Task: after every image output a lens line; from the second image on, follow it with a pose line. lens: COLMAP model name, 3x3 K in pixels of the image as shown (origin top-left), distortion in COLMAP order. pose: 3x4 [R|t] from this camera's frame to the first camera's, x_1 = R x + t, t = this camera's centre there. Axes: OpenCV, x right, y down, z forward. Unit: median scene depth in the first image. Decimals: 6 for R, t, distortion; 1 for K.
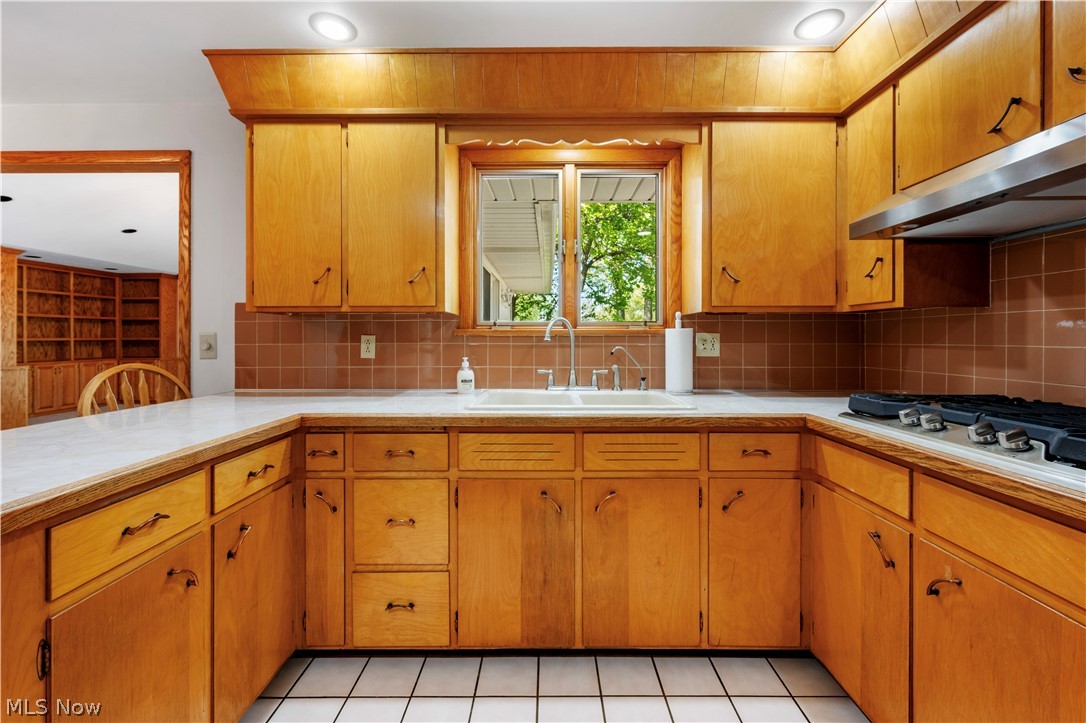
lens RADIAL K [[445.6, 0, 545.1], [0, 445.6, 340.8], [0, 0, 1]] dist [0.003818, 0.000812]
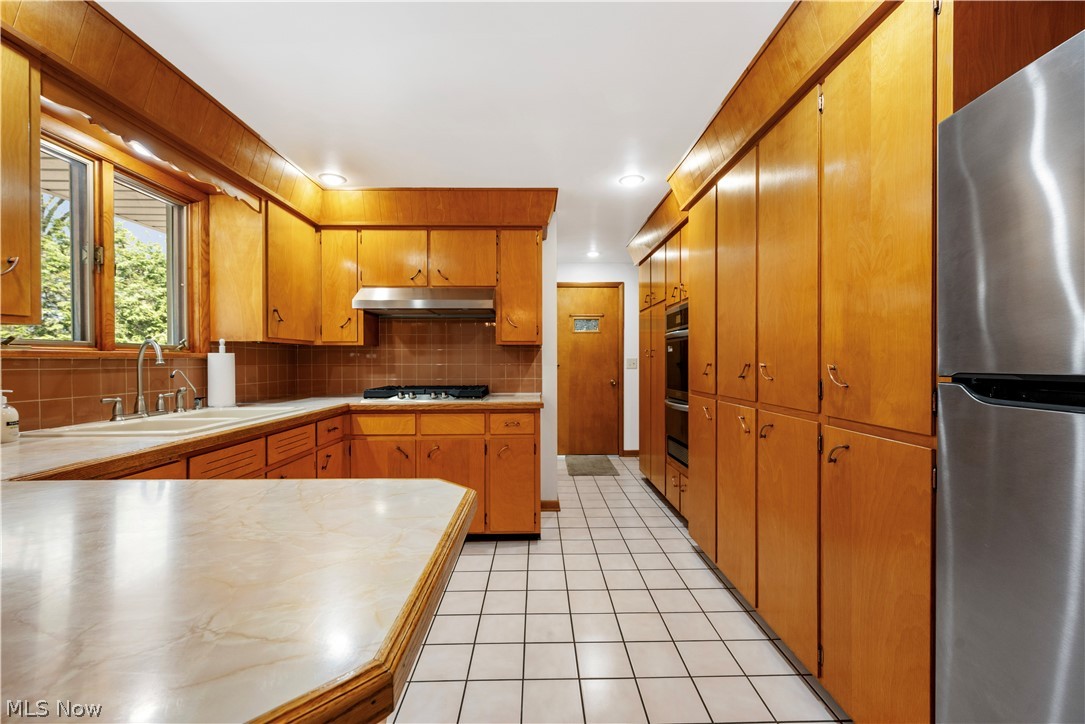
lens RADIAL K [[445.2, 0, 530.8], [0, 445.2, 365.7], [0, 0, 1]] dist [0.003818, 0.000812]
pose [[0.009967, -0.013300, 0.999862, -0.864593], [0.008624, 0.999875, 0.013214, -0.002660], [-0.999913, 0.008491, 0.010080, 0.174943]]
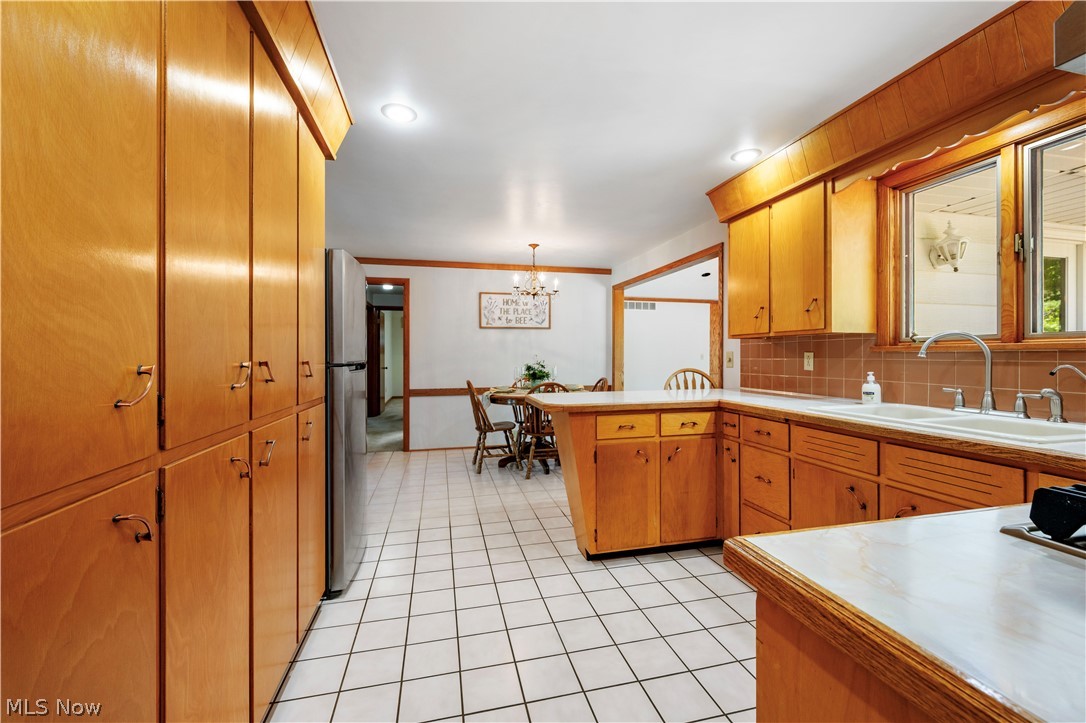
lens RADIAL K [[445.6, 0, 559.4], [0, 445.6, 356.2], [0, 0, 1]] dist [0.003818, 0.000812]
pose [[0.270982, 0.001674, -0.962583, 0.673295], [-0.003482, 0.999994, 0.000759, -0.000109], [0.962578, 0.003146, 0.270986, -0.036533]]
